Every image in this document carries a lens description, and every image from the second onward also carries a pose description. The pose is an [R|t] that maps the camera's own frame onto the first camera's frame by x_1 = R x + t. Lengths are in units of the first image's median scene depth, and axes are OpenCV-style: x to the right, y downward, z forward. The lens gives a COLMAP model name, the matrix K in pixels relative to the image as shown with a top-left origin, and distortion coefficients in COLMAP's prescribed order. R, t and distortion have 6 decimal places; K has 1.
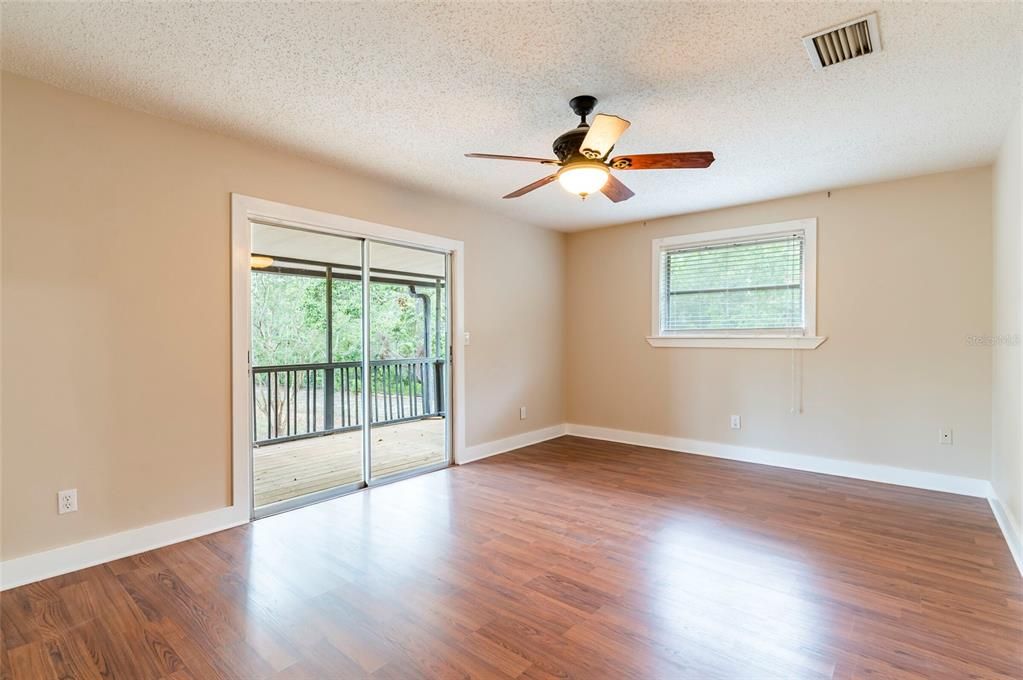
lens RADIAL K [[486.2, 0, 509.4], [0, 486.2, 342.9], [0, 0, 1]] dist [-0.001853, -0.000234]
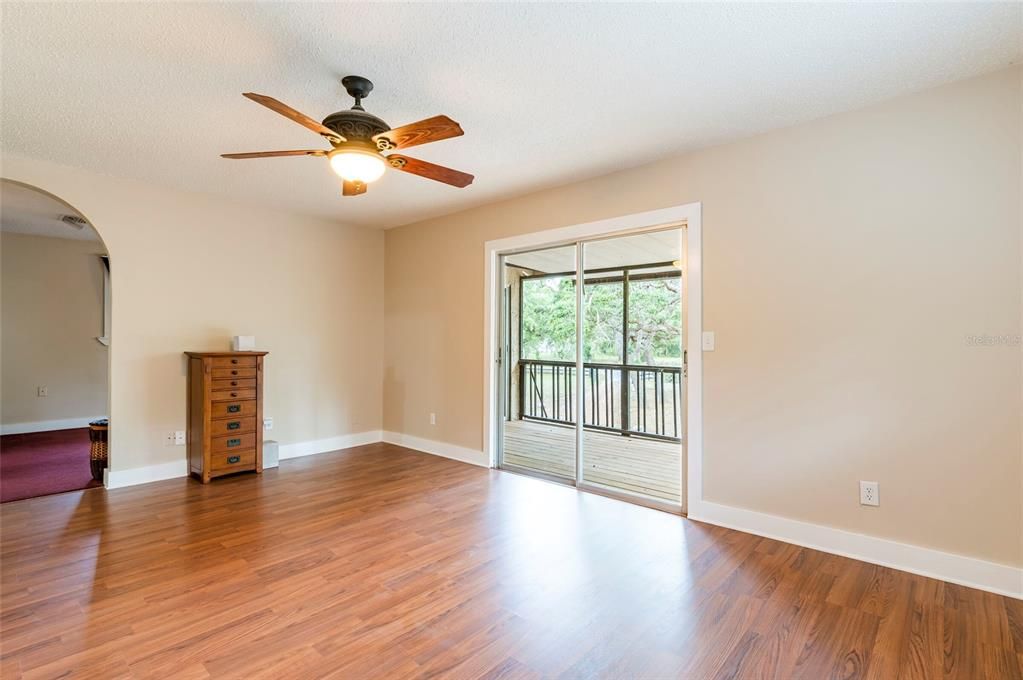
lens RADIAL K [[469.7, 0, 512.2], [0, 469.7, 337.5], [0, 0, 1]] dist [0.000273, -0.000001]
pose [[-0.019580, -0.007917, -0.999777, 0.635198], [-0.012097, 0.999897, -0.007681, -0.005239], [0.999735, 0.011944, -0.019673, 0.801557]]
